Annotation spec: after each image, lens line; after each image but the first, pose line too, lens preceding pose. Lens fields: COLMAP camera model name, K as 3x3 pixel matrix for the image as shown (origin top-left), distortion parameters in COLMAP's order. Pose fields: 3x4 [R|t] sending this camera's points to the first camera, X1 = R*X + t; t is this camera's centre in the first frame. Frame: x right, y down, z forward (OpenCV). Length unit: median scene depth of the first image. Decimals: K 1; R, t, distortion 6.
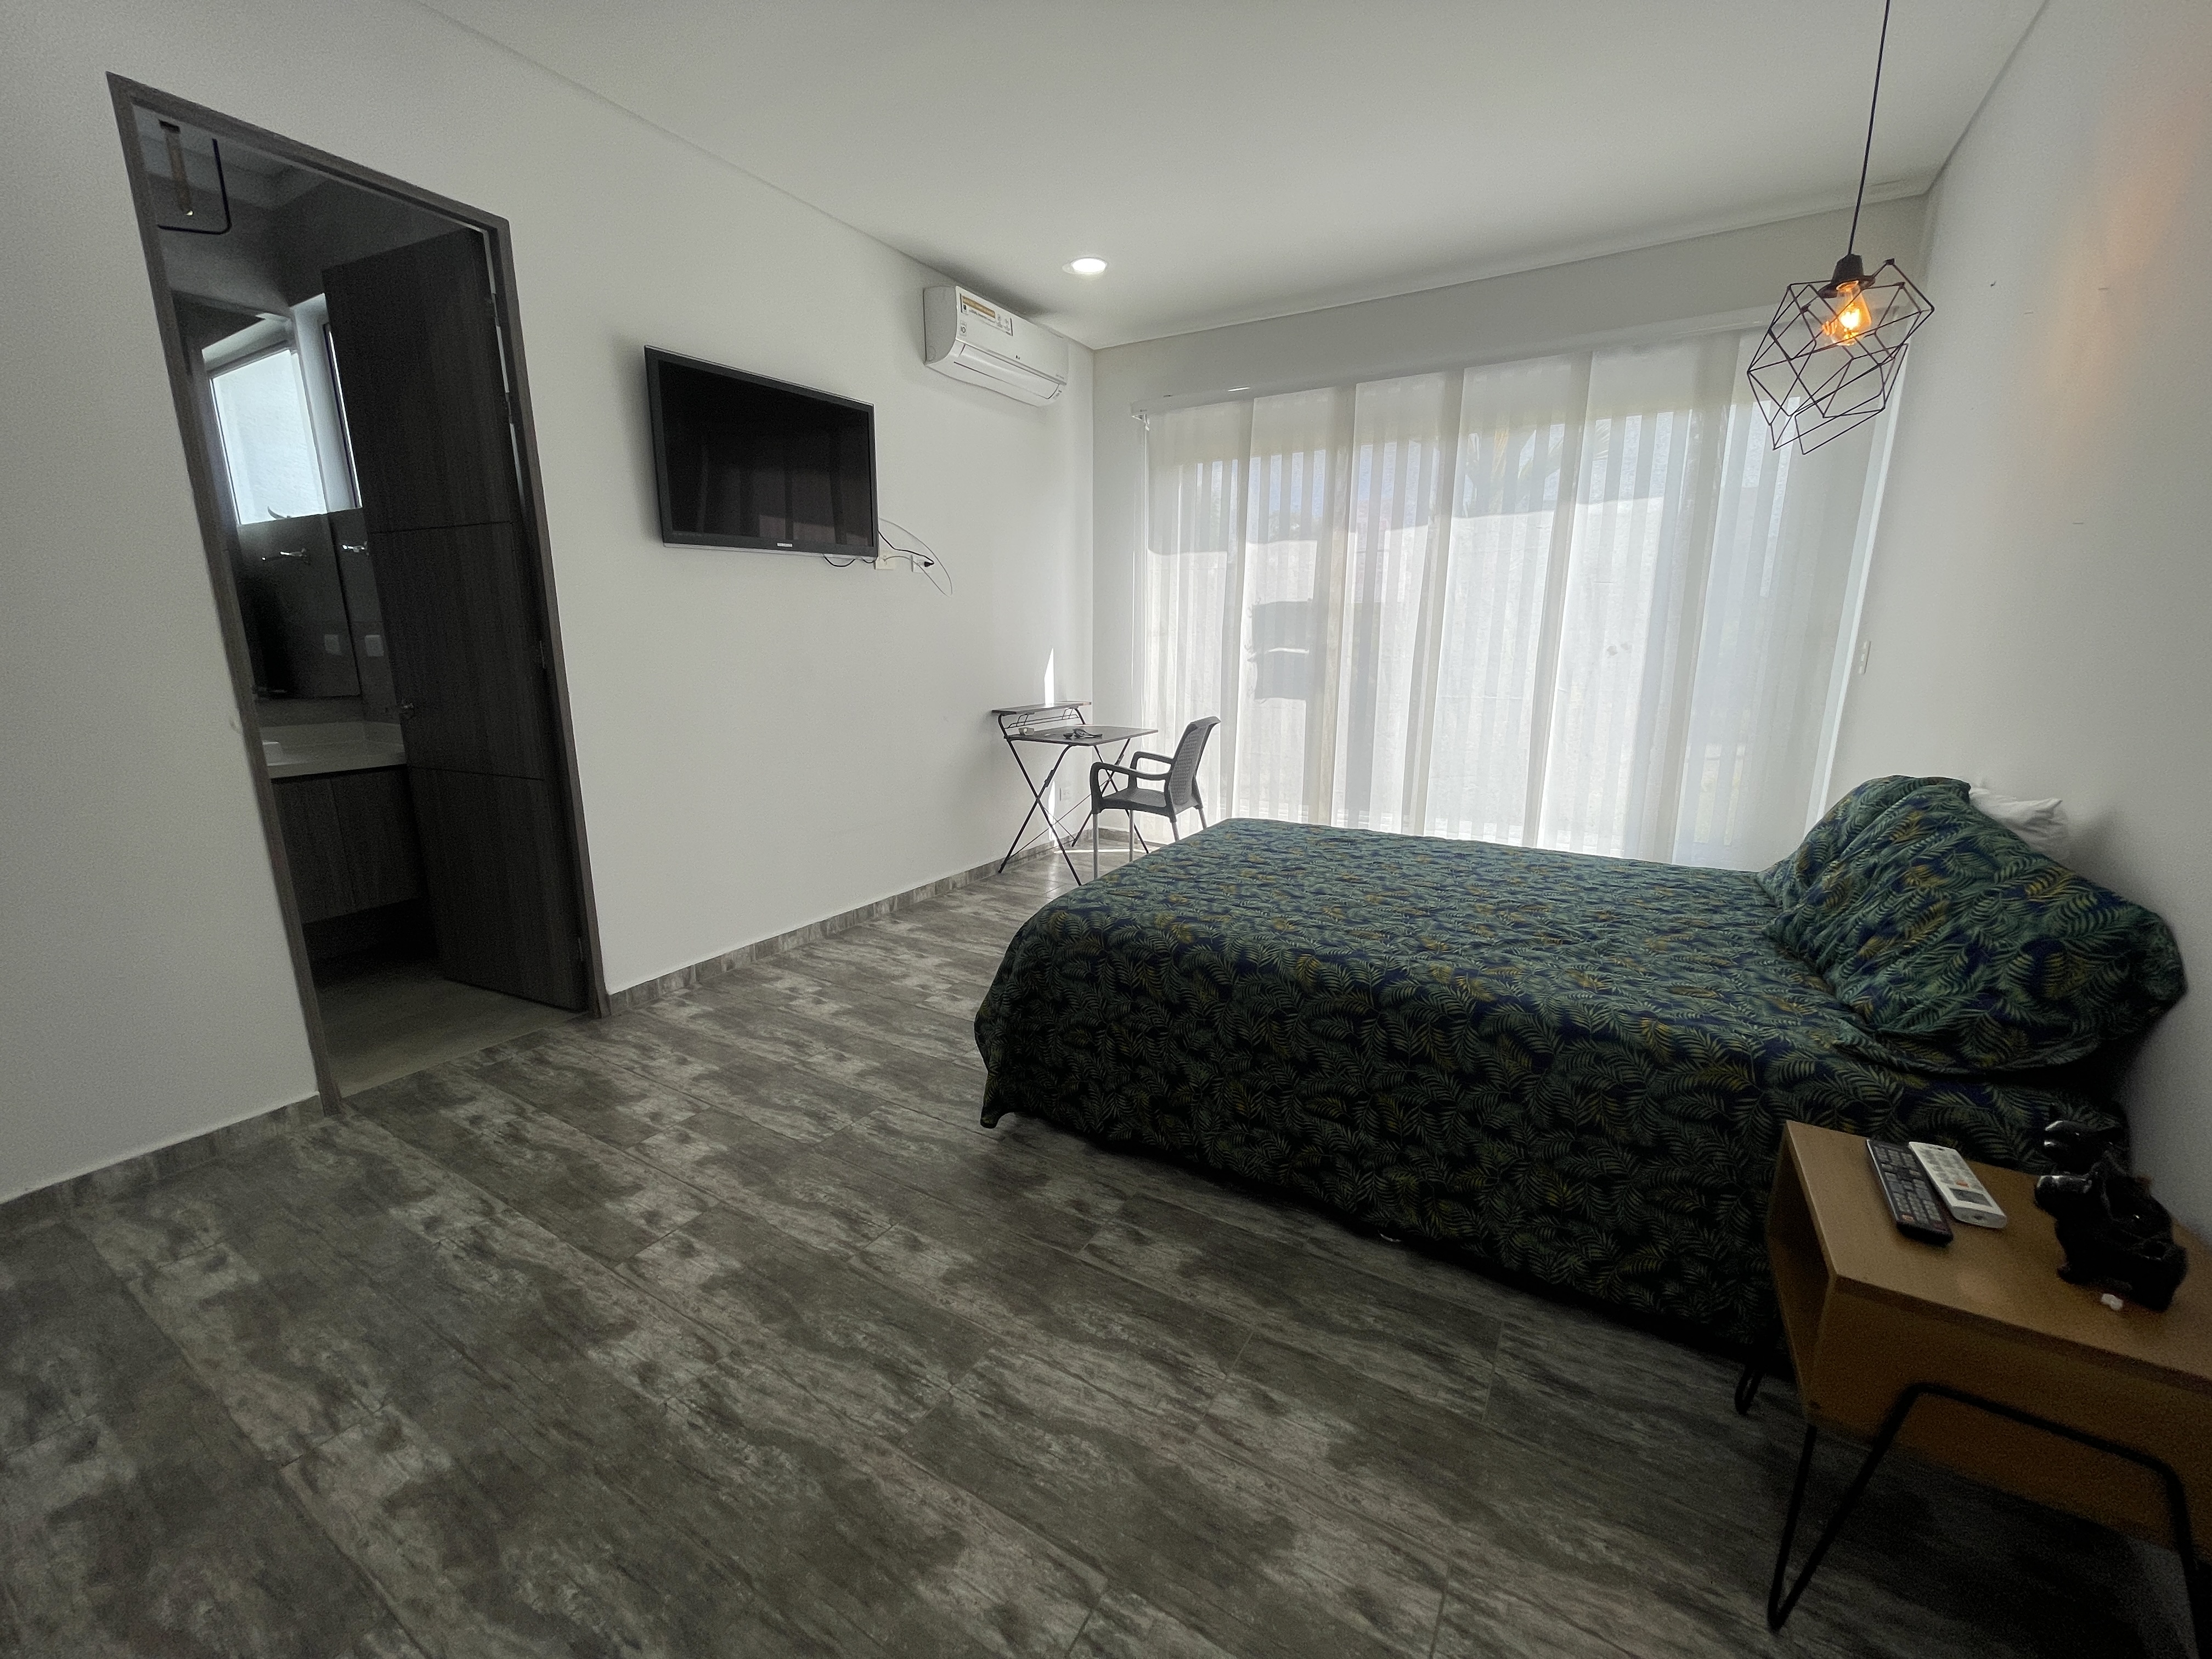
lens RADIAL K [[885.7, 0, 1105.1], [0, 885.7, 830.2], [0, 0, 1]] dist [-0.001514, -0.000269]
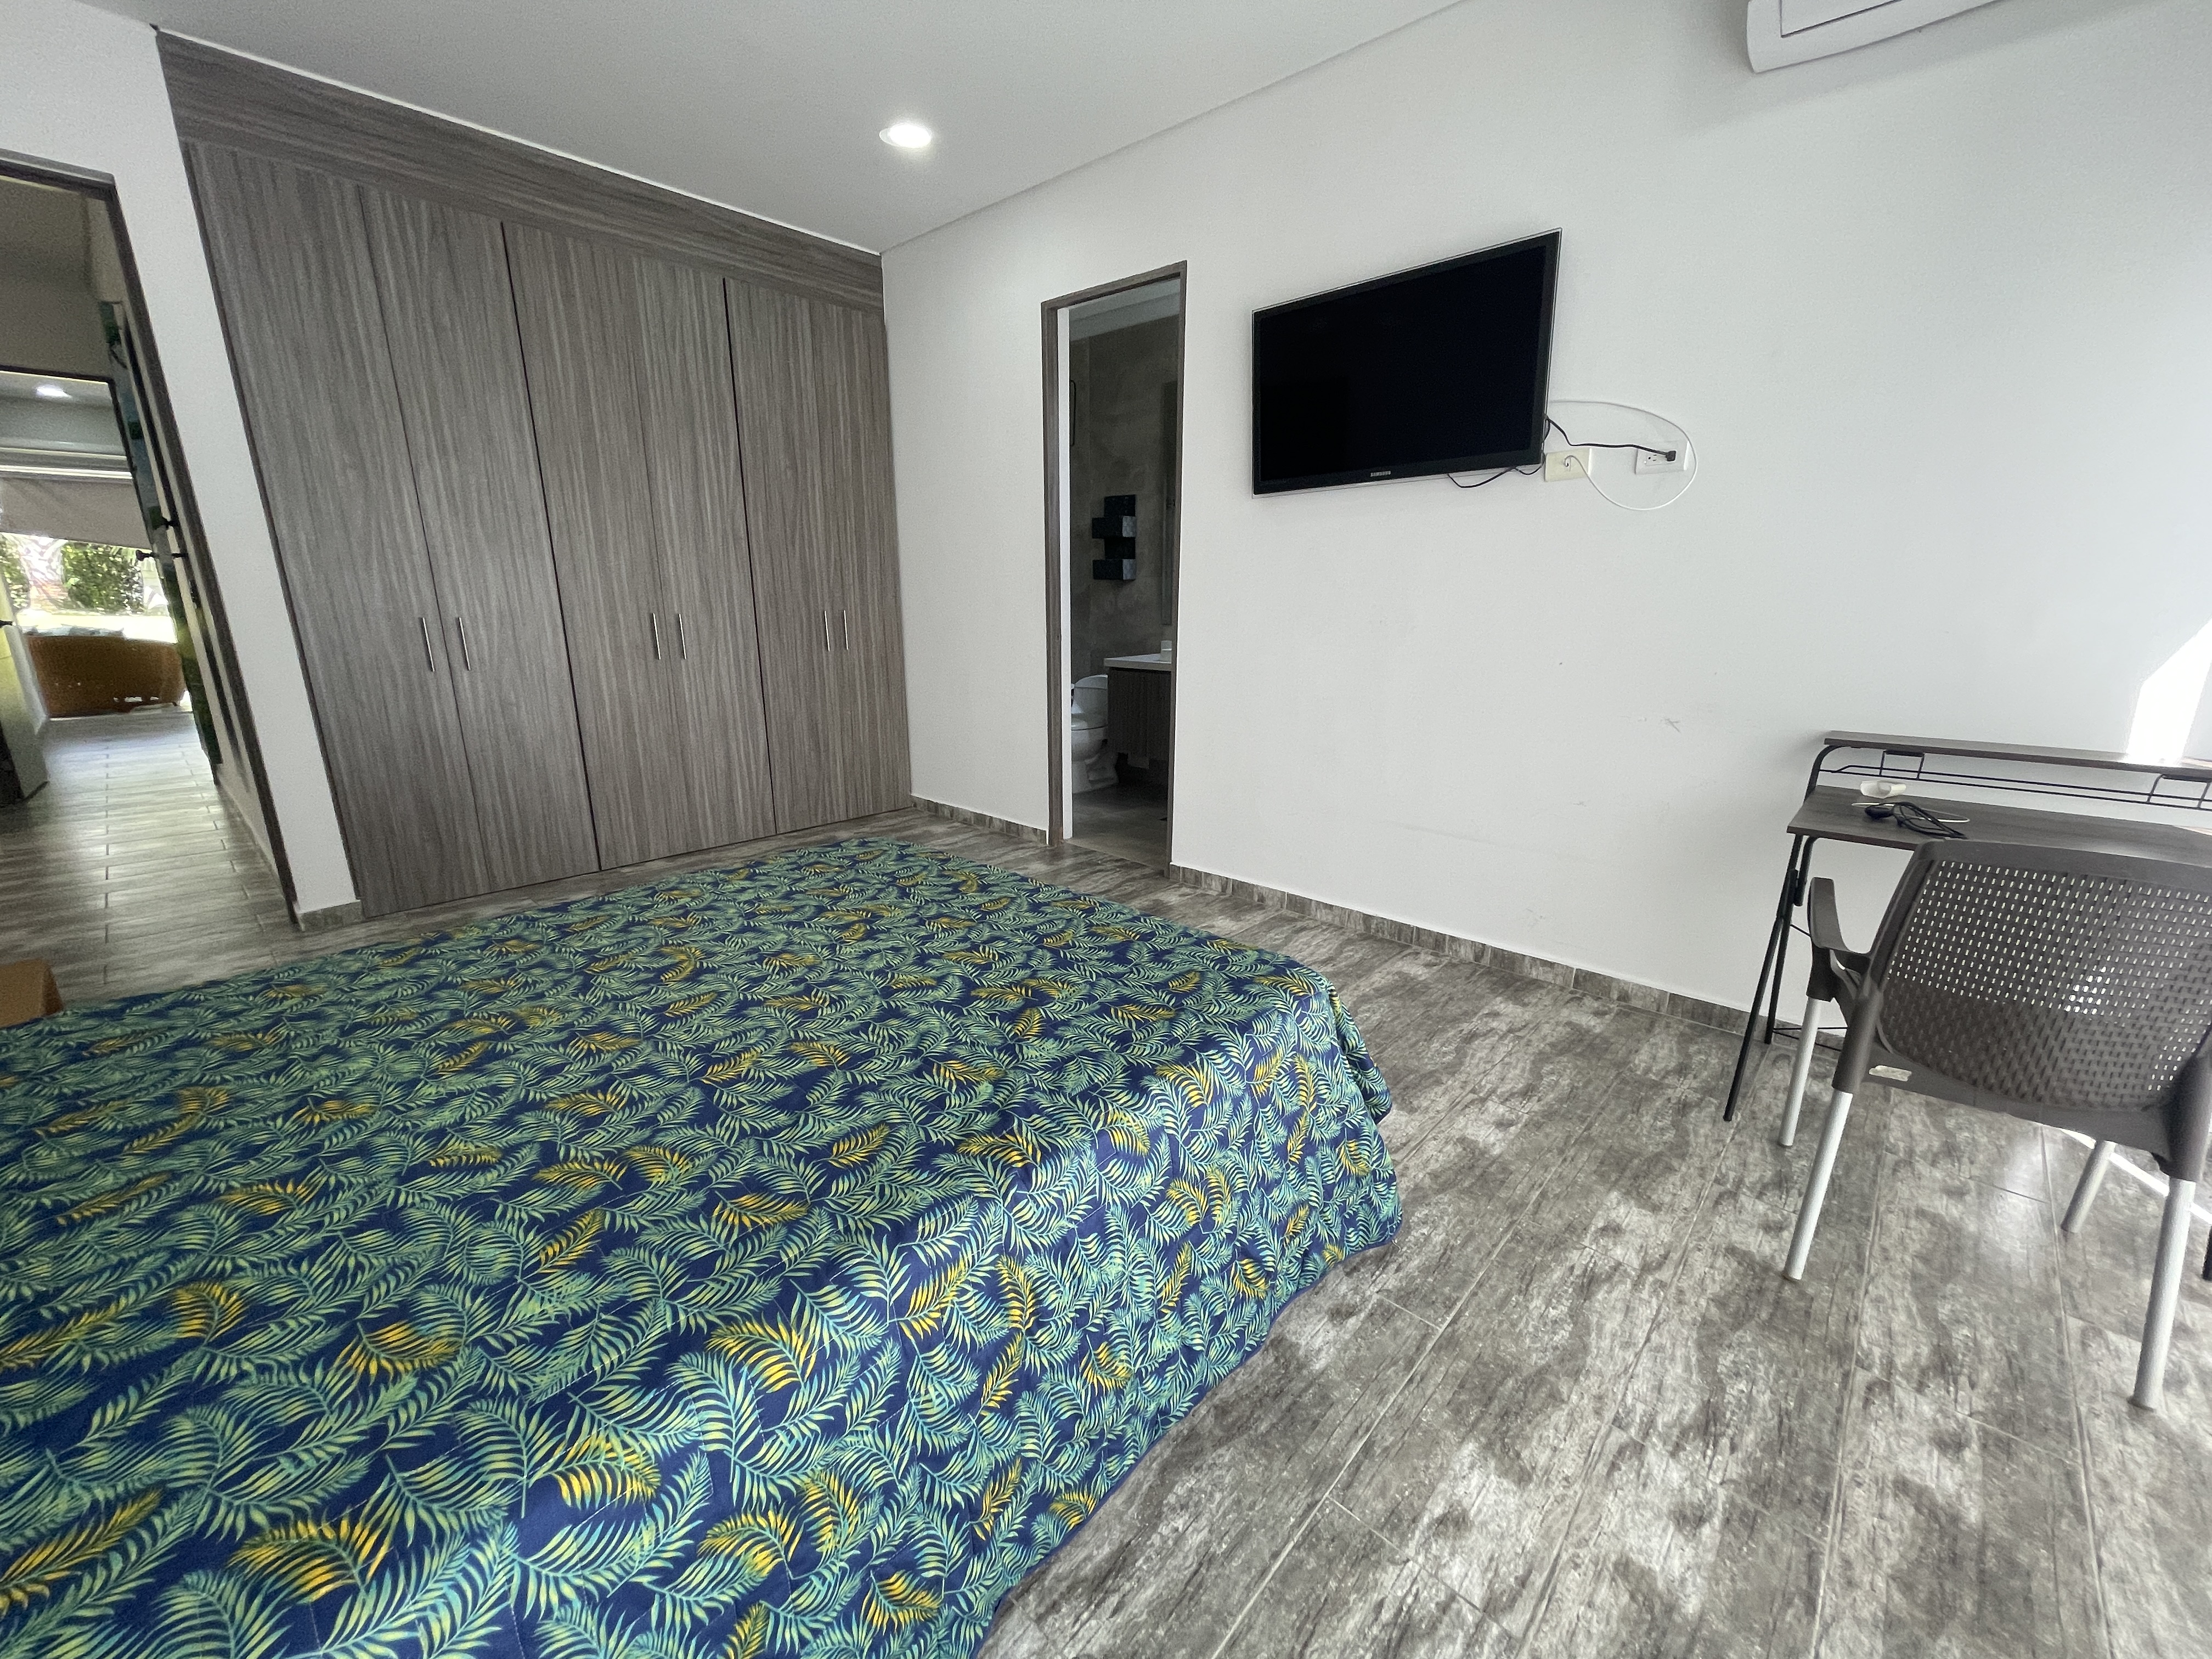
lens RADIAL K [[871.8, 0, 1110.3], [0, 871.8, 880.5], [0, 0, 1]] dist [-0.000452, -0.000066]
pose [[-0.203579, 0.318514, -0.925799, 0.532852], [-0.204297, 0.910966, 0.358334, -0.189429], [0.957506, 0.262087, -0.120382, 0.846876]]
